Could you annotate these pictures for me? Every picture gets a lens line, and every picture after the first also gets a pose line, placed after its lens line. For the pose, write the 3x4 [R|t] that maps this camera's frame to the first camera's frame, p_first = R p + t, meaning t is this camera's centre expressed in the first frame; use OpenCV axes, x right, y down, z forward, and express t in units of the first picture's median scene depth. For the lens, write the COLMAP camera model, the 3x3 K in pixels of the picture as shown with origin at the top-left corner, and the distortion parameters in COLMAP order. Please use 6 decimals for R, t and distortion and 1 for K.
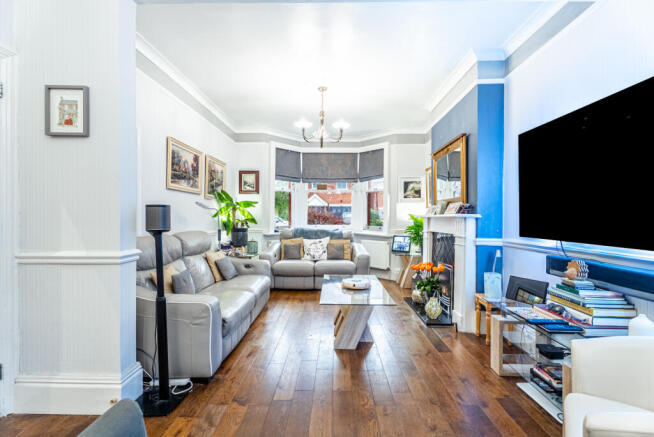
lens RADIAL K [[299.1, 0, 327.0], [0, 299.1, 218.5], [0, 0, 1]] dist [0.001056, 0.000294]
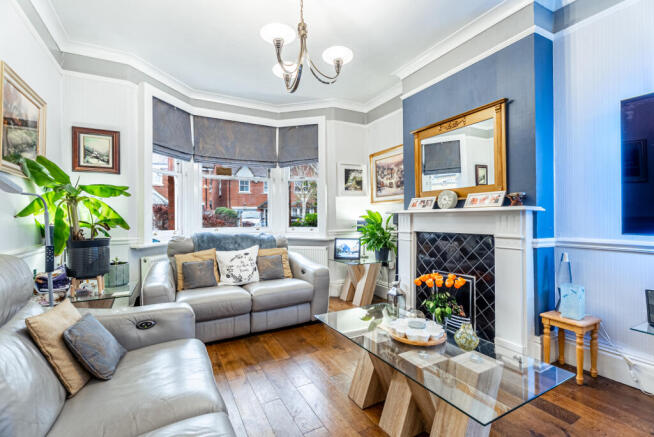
lens RADIAL K [[299.1, 0, 327.0], [0, 299.1, 218.5], [0, 0, 1]] dist [0.001056, 0.000294]
pose [[0.862433, -0.015520, 0.505933, -0.194251], [0.015334, 0.999872, 0.004534, 0.002535], [-0.505939, 0.003848, 0.862561, 0.365632]]
